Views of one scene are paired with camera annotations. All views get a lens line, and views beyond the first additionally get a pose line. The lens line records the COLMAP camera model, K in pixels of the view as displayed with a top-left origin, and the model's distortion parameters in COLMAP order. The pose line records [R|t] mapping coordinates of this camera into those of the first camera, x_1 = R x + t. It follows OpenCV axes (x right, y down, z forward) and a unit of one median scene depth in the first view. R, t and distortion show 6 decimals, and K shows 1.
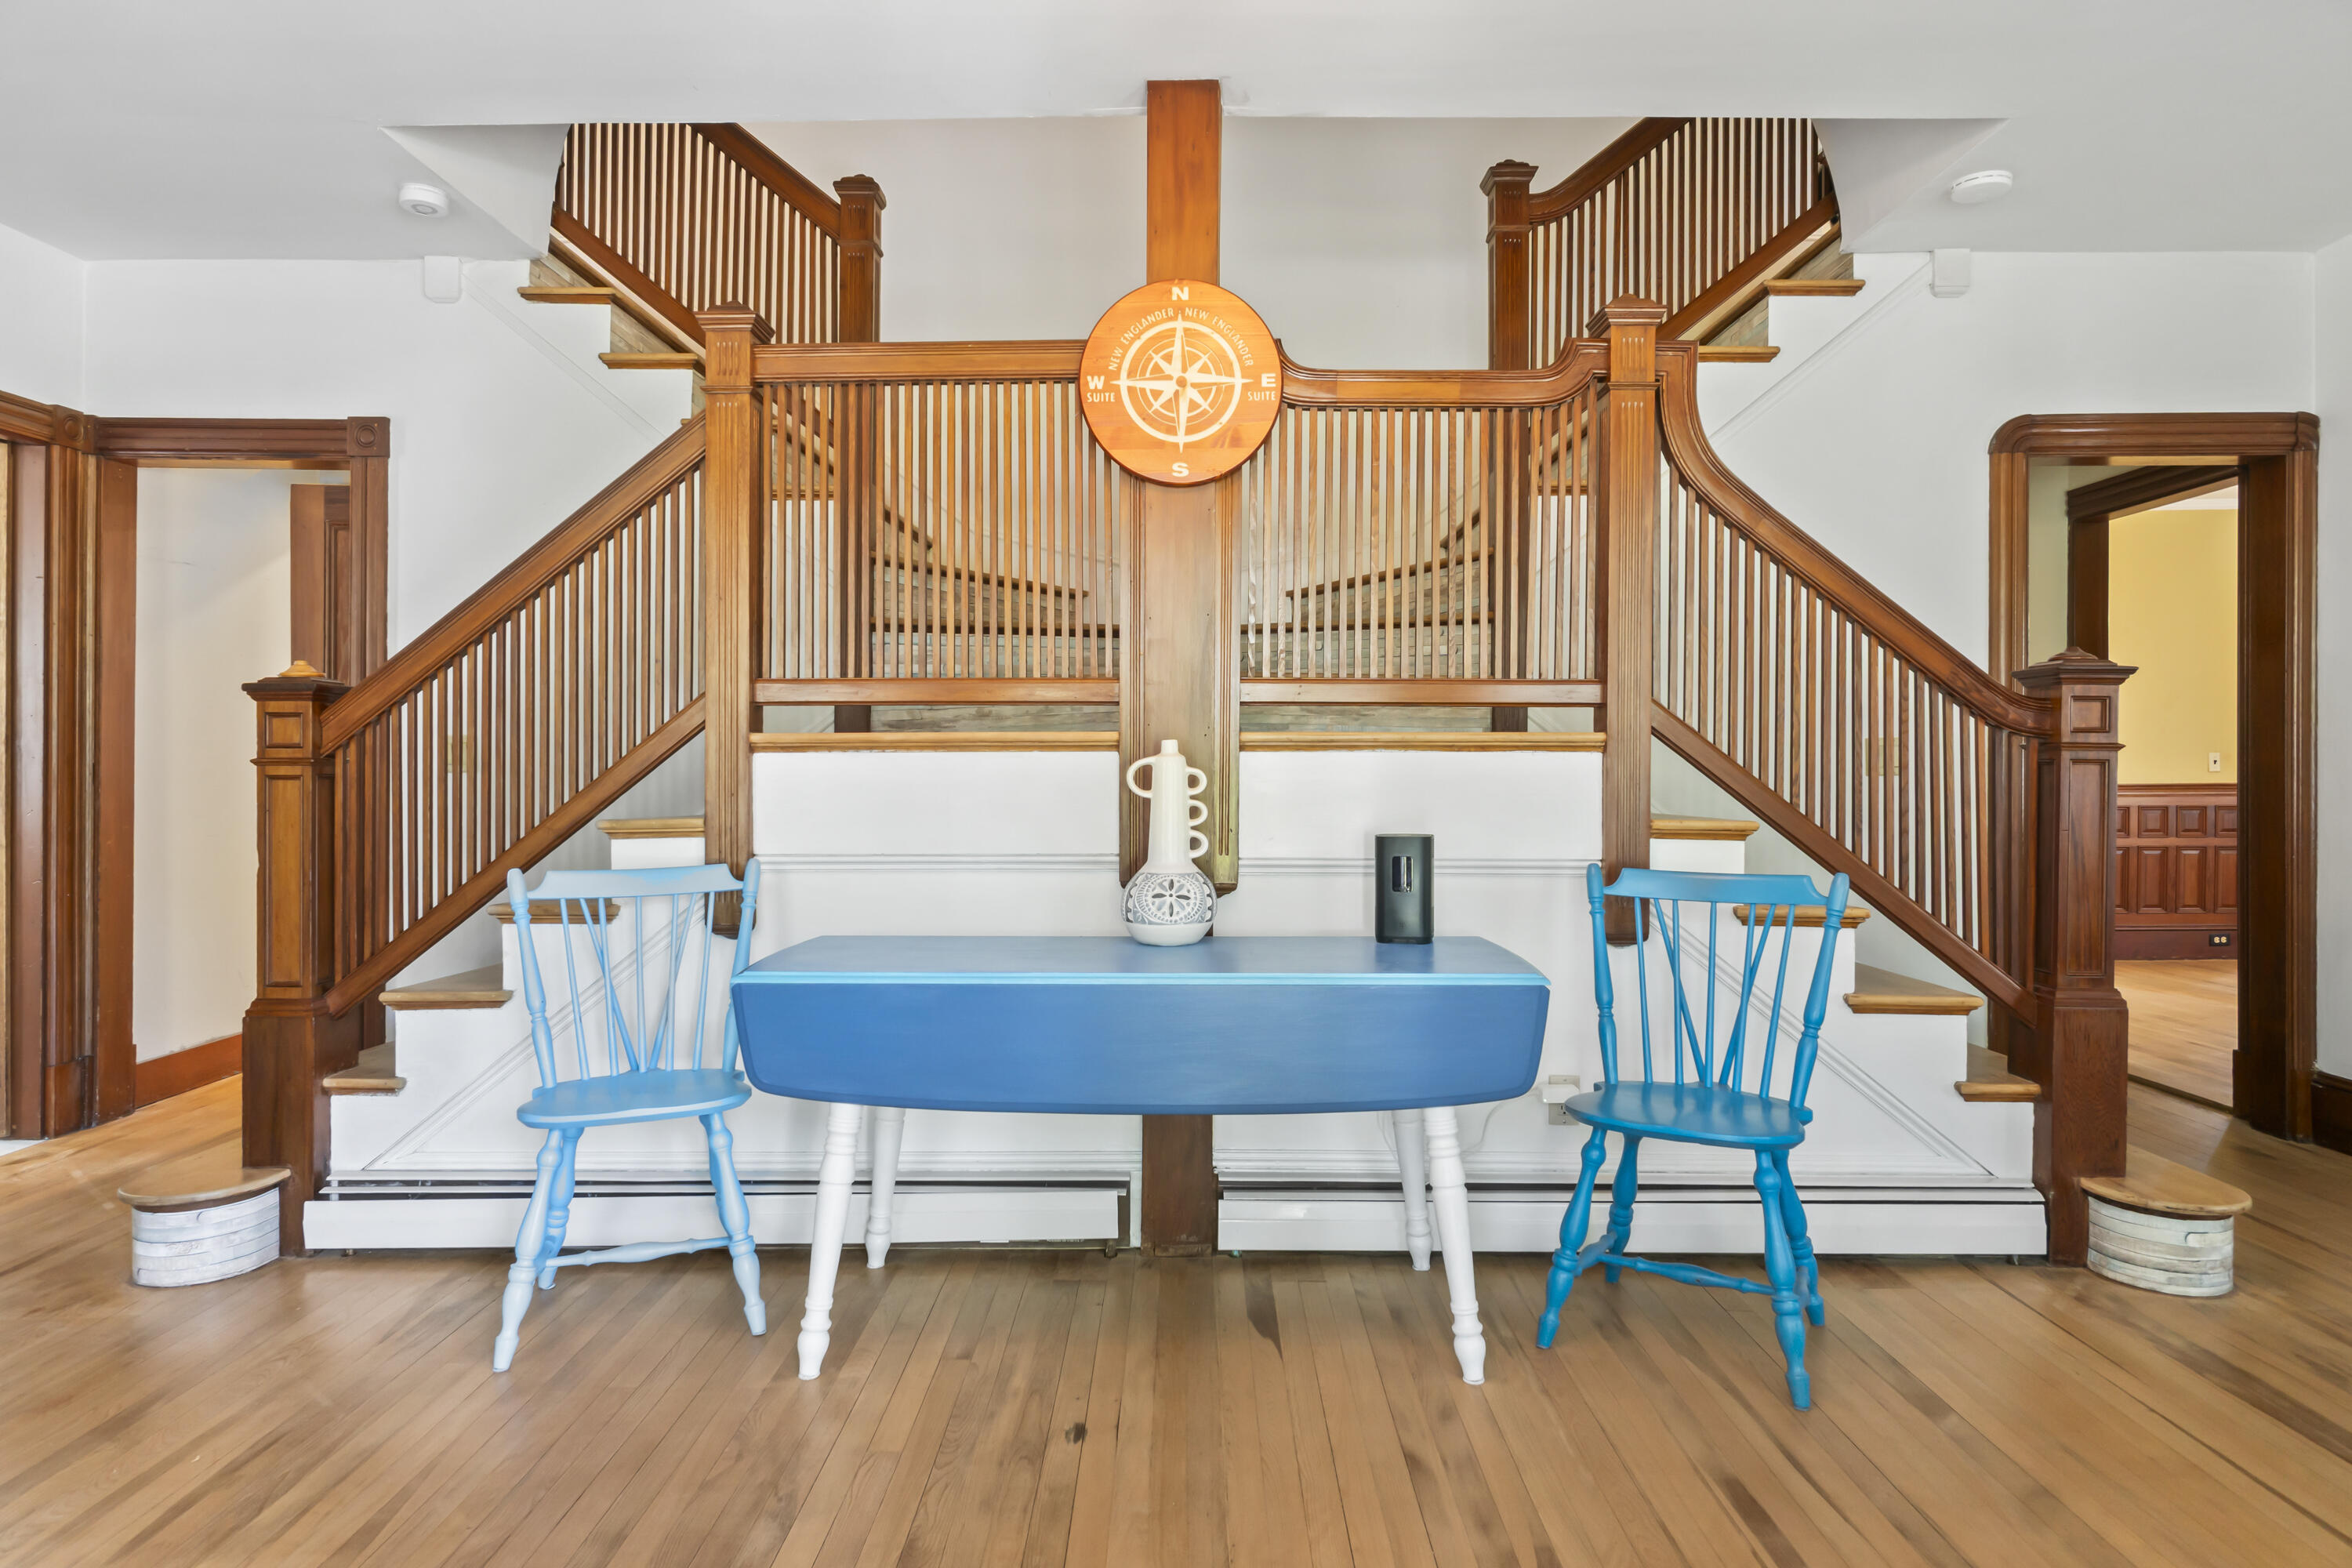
lens RADIAL K [[1370.8, 0, 1173.5], [0, 1370.8, 761.1], [0, 0, 1]] dist [-0.001474, -0.000215]
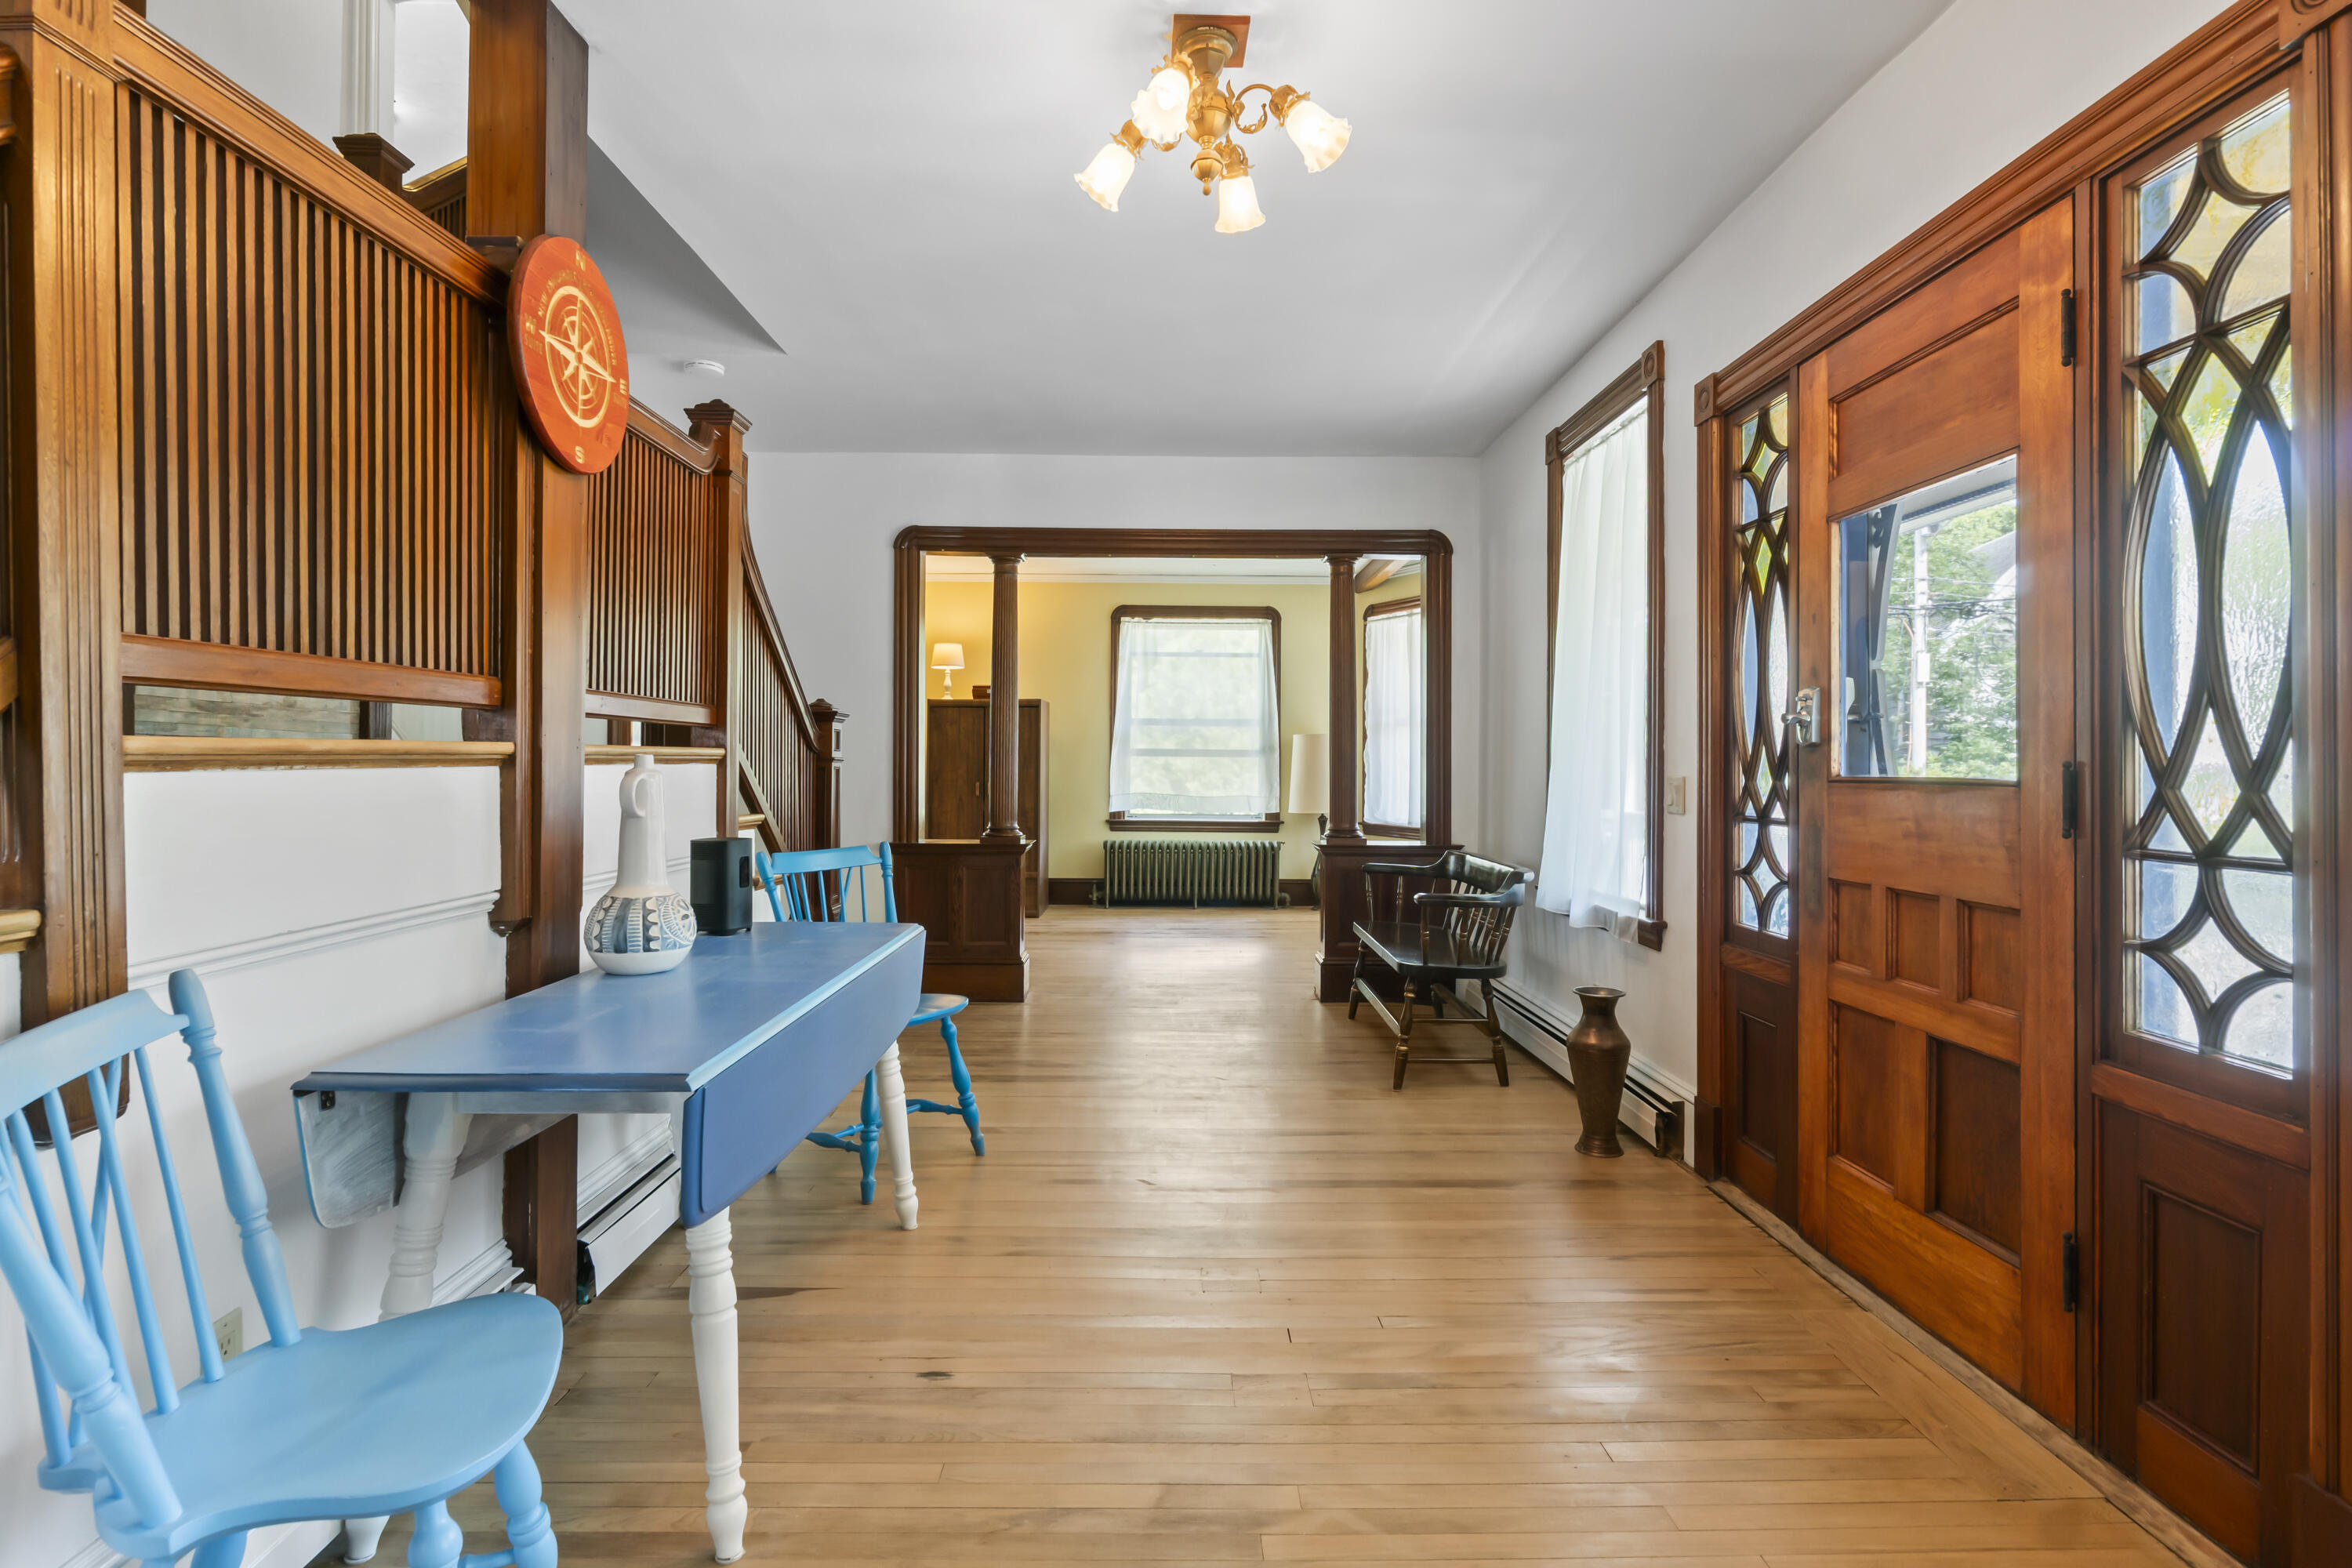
lens RADIAL K [[1187.4, 0, 1180.7], [0, 1187.4, 753.9], [0, 0, 1]] dist [0.000835, 0.000111]
pose [[-0.030503, 0.001096, 0.999534, -0.773685], [0.000860, 0.999999, -0.001070, -0.012434], [-0.999534, 0.000827, -0.030503, 0.612114]]
